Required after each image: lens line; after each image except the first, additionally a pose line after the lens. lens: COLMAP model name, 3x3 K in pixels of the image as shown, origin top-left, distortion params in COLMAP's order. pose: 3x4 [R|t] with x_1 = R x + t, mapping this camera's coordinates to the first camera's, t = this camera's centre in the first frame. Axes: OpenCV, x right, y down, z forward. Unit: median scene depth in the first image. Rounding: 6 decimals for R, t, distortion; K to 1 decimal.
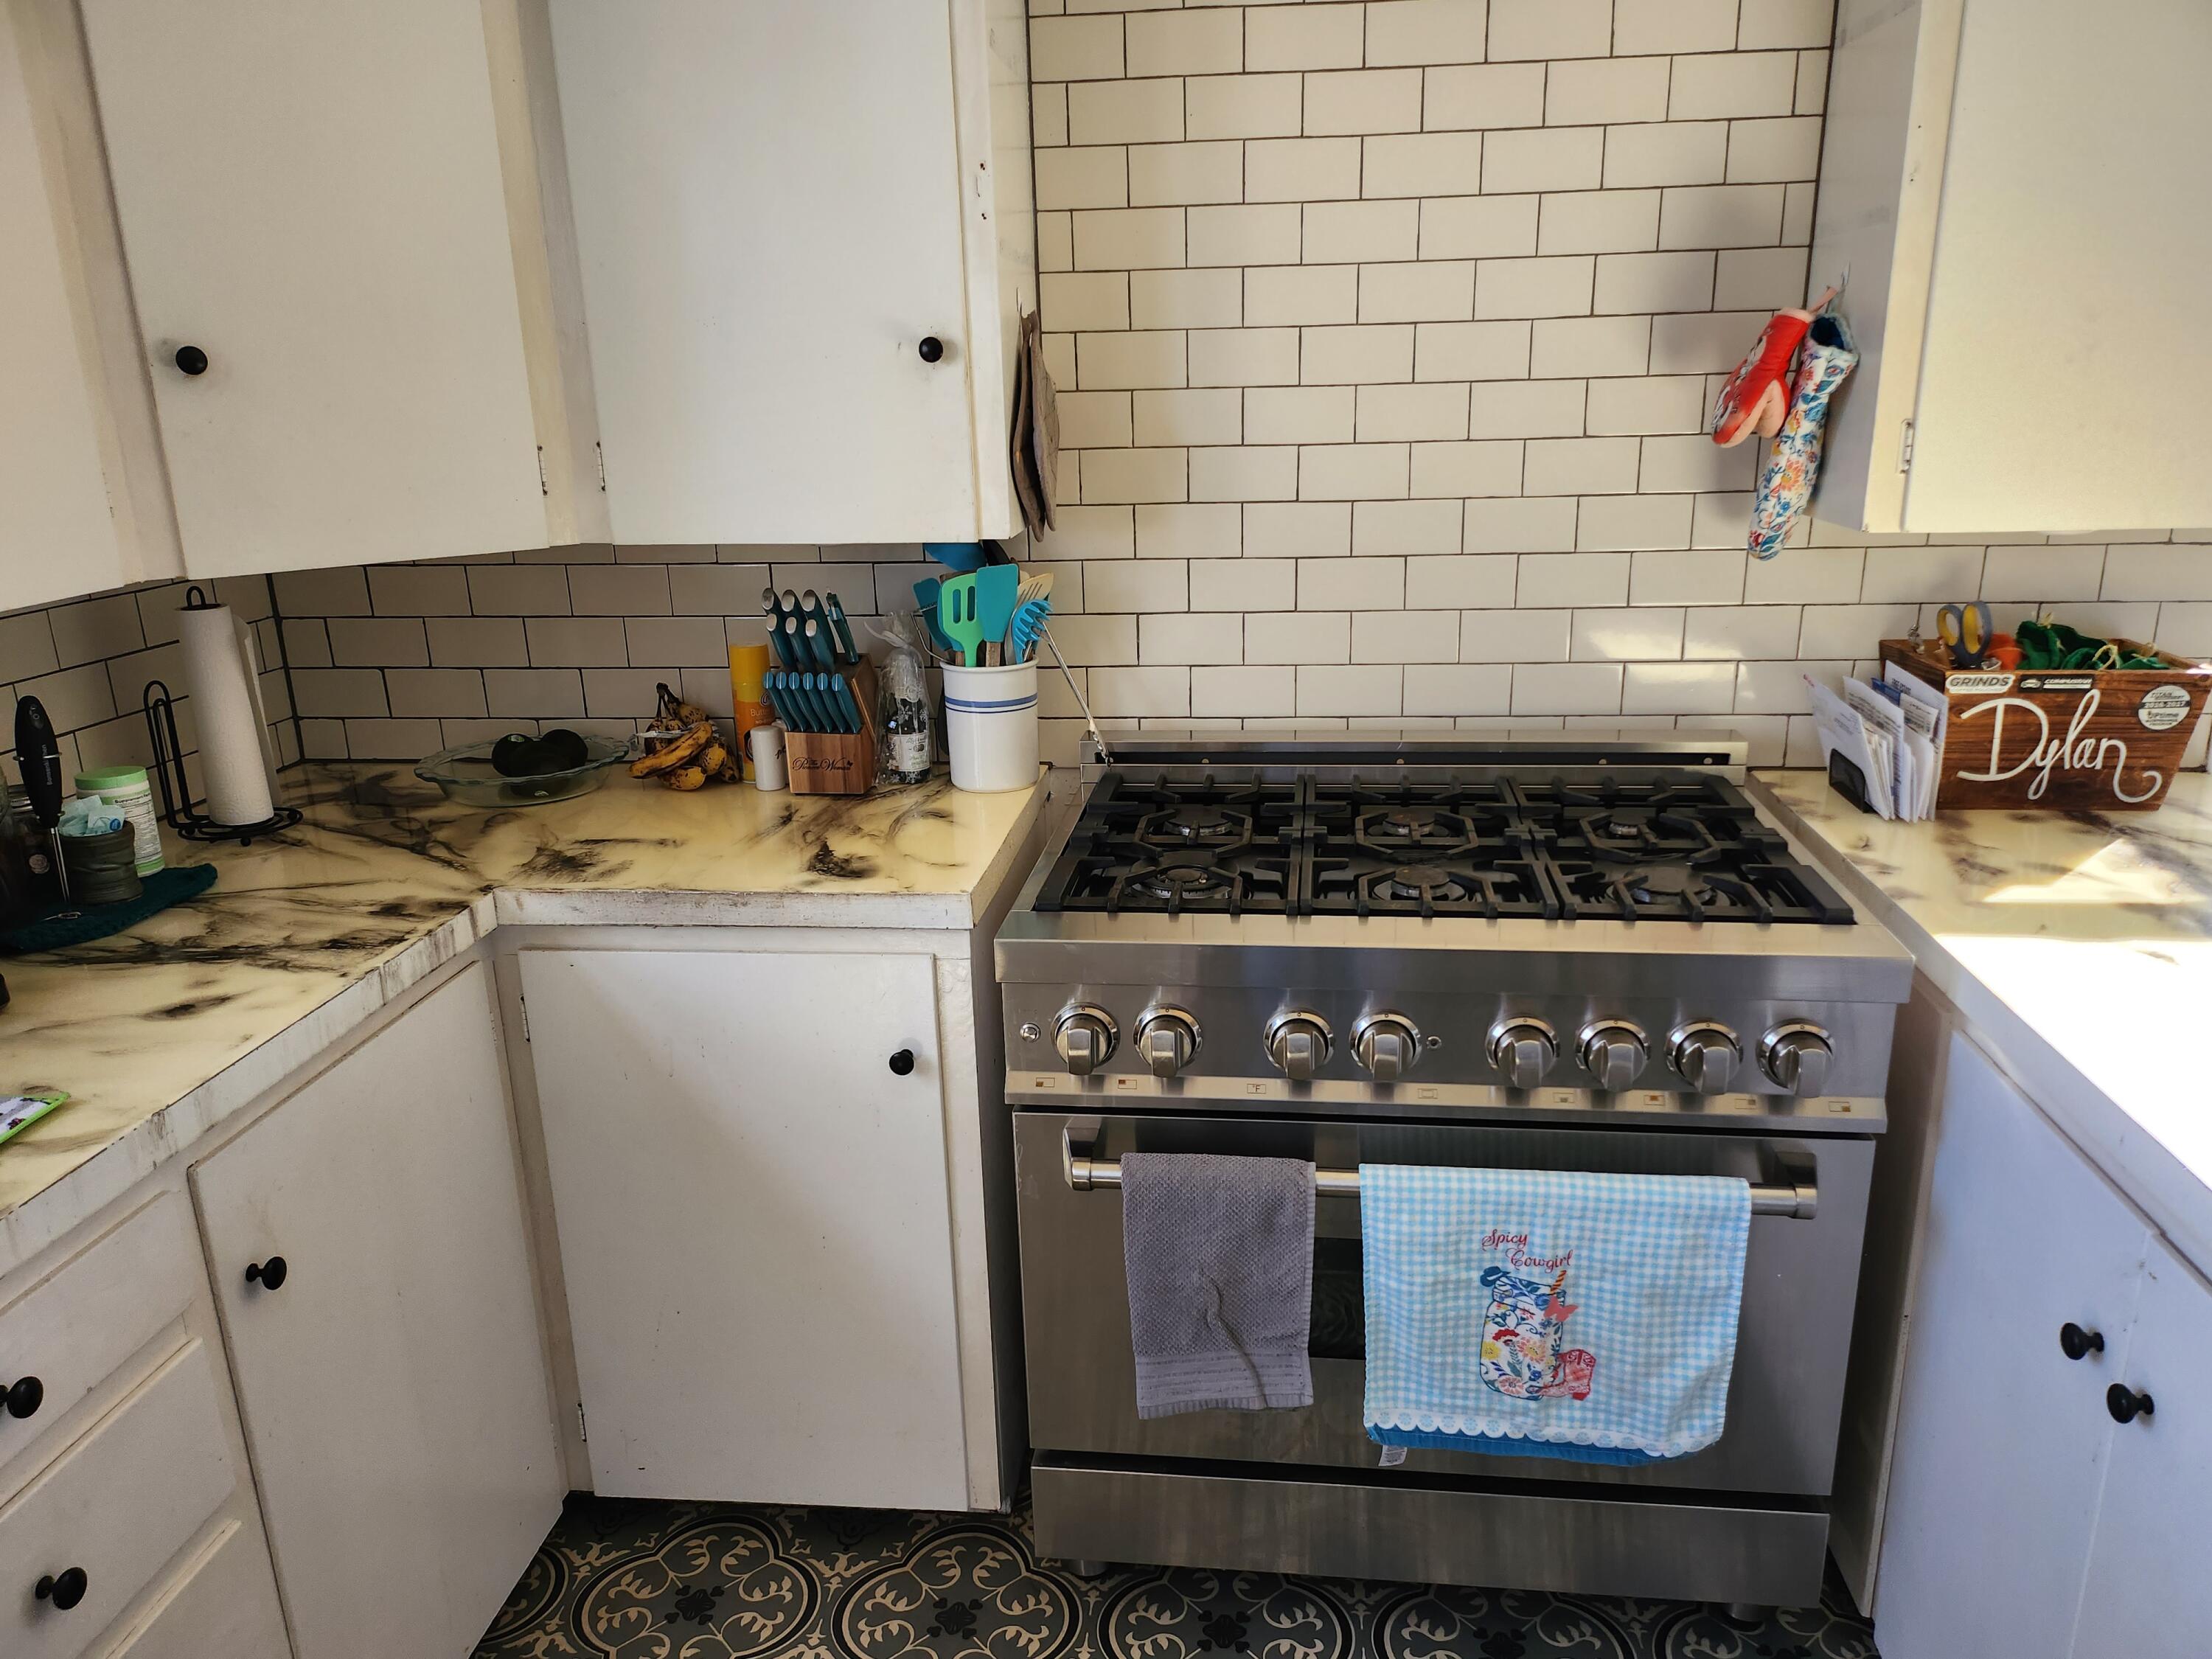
lens RADIAL K [[1580.7, 0, 1107.9], [0, 1580.7, 836.5], [0, 0, 1]] dist [0.046510, 0.001051]
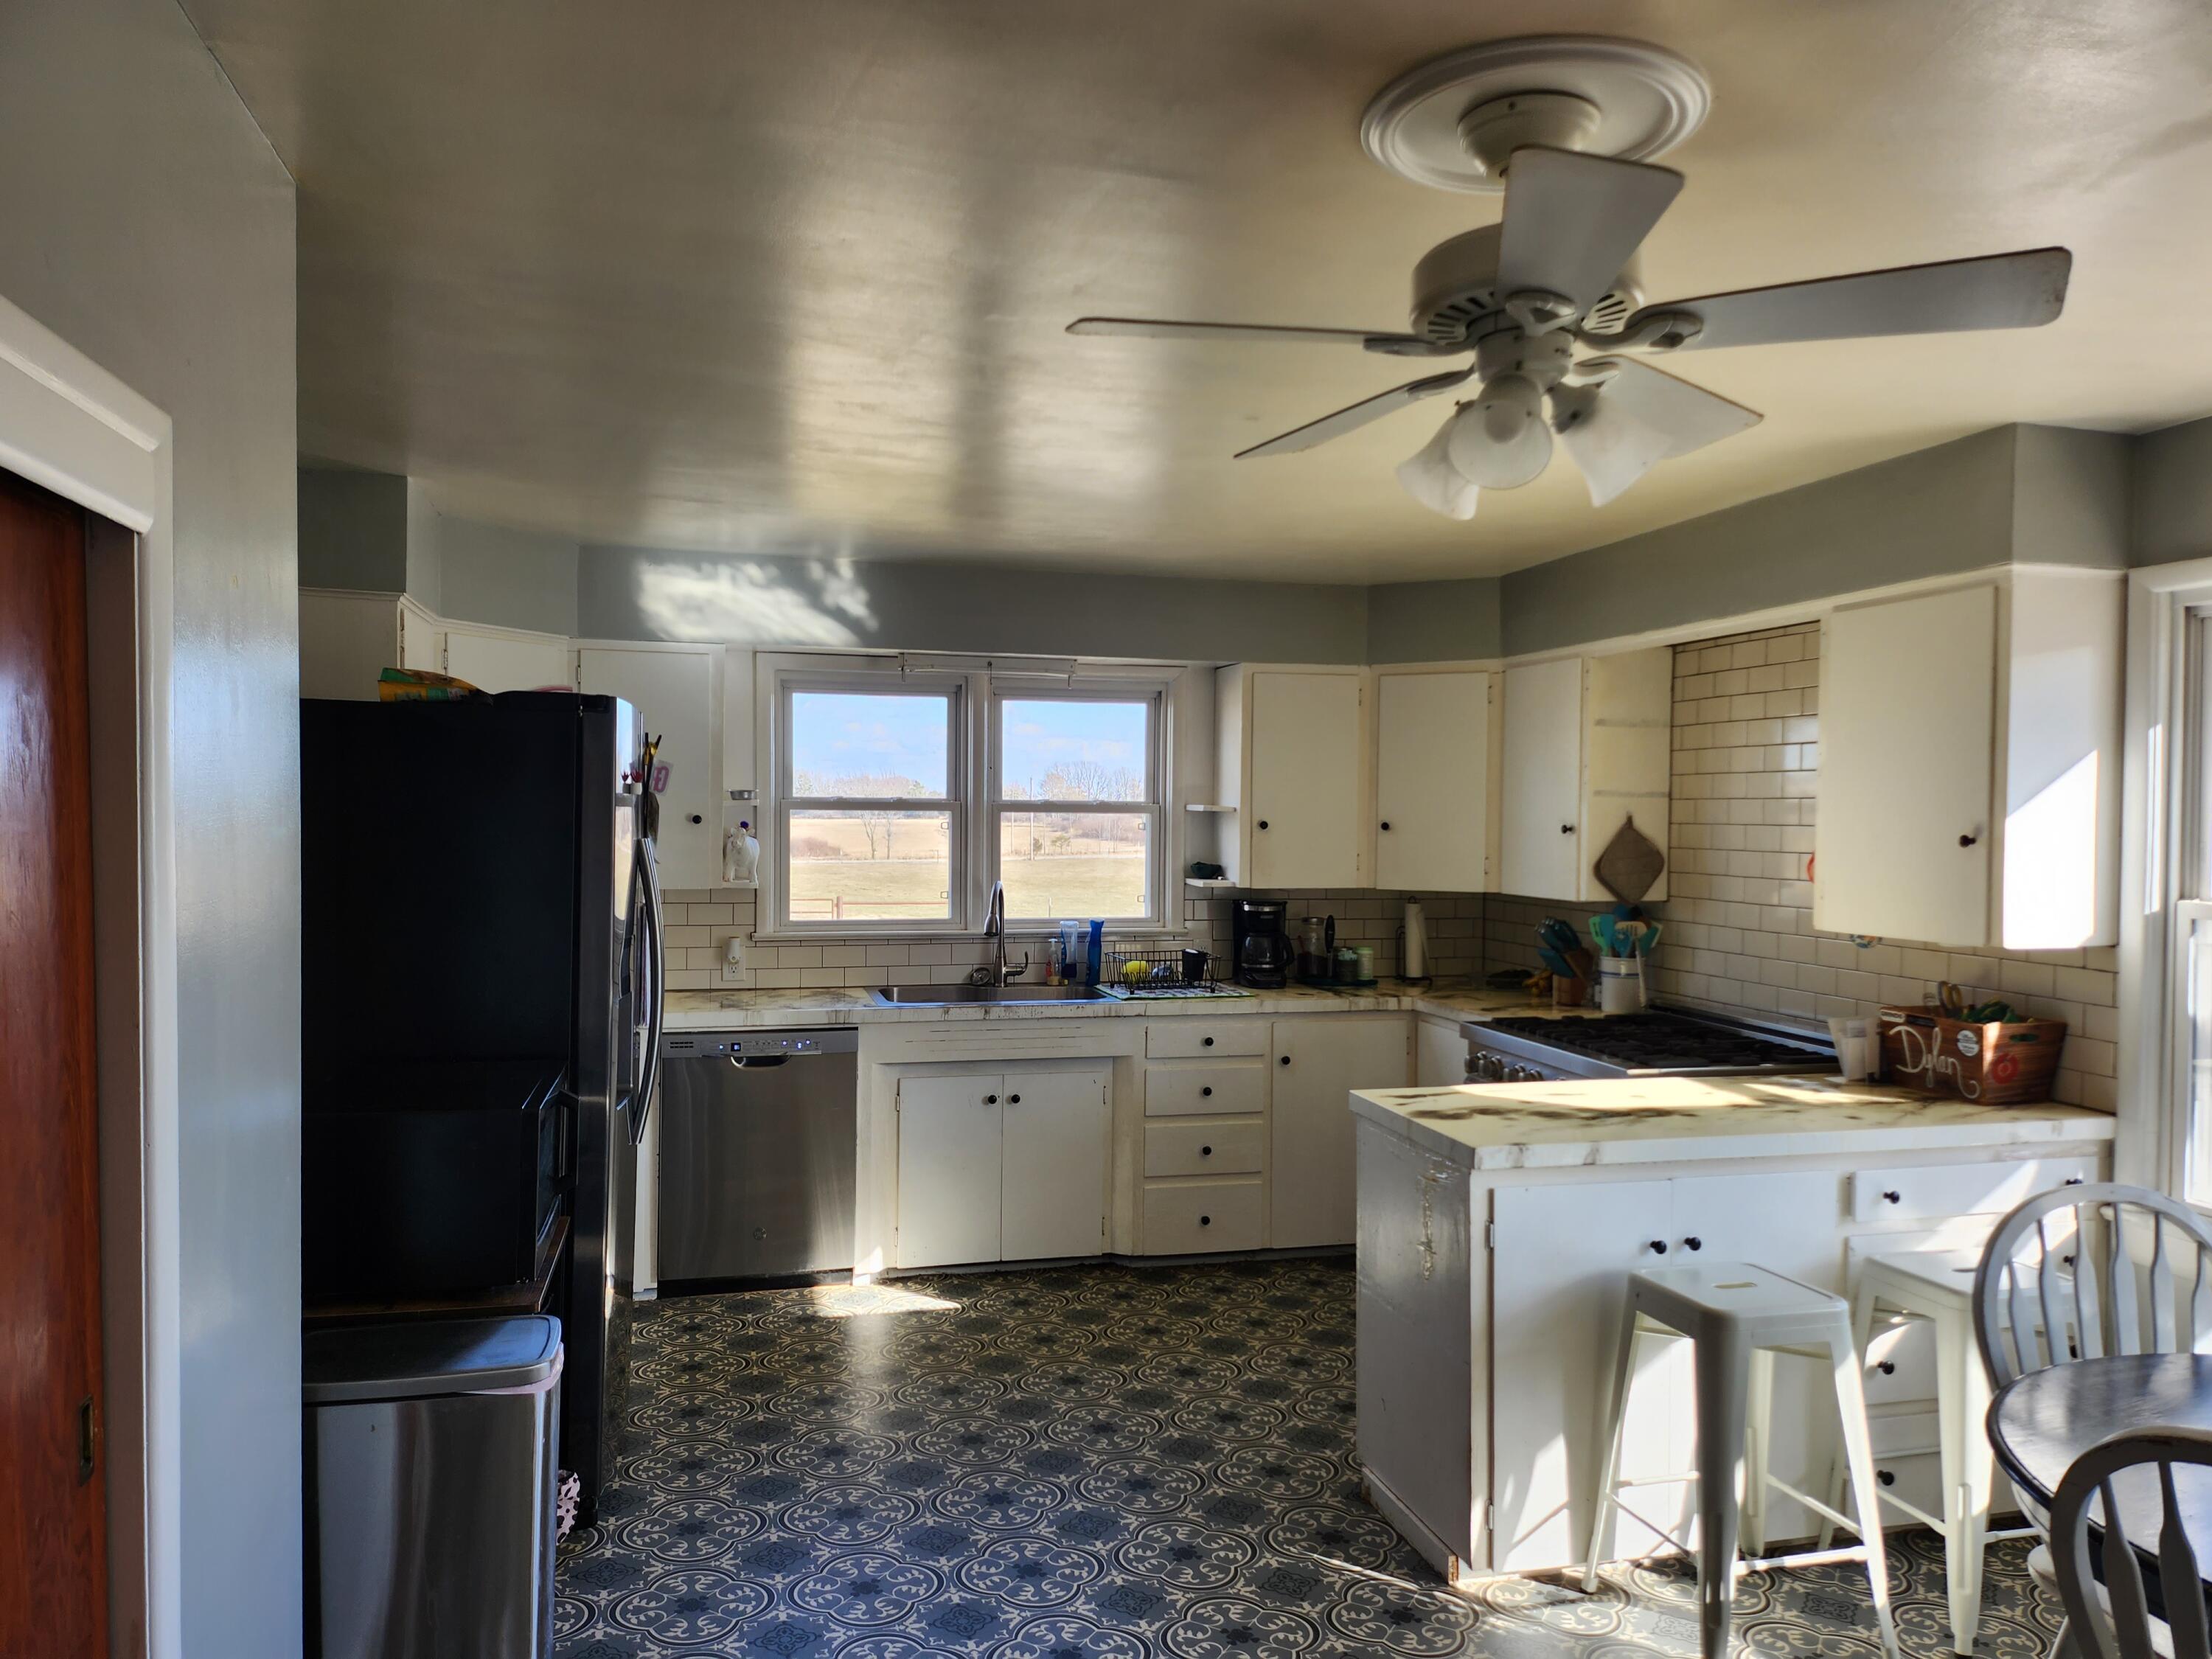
lens RADIAL K [[1580.7, 0, 1104.9], [0, 1580.7, 831.5], [0, 0, 1]] dist [0.046510, 0.001051]
pose [[0.351204, 0.040623, -0.935417, 1.991752], [-0.284950, 0.956305, -0.065455, 0.088681], [0.891885, 0.289535, 0.347434, -0.585001]]
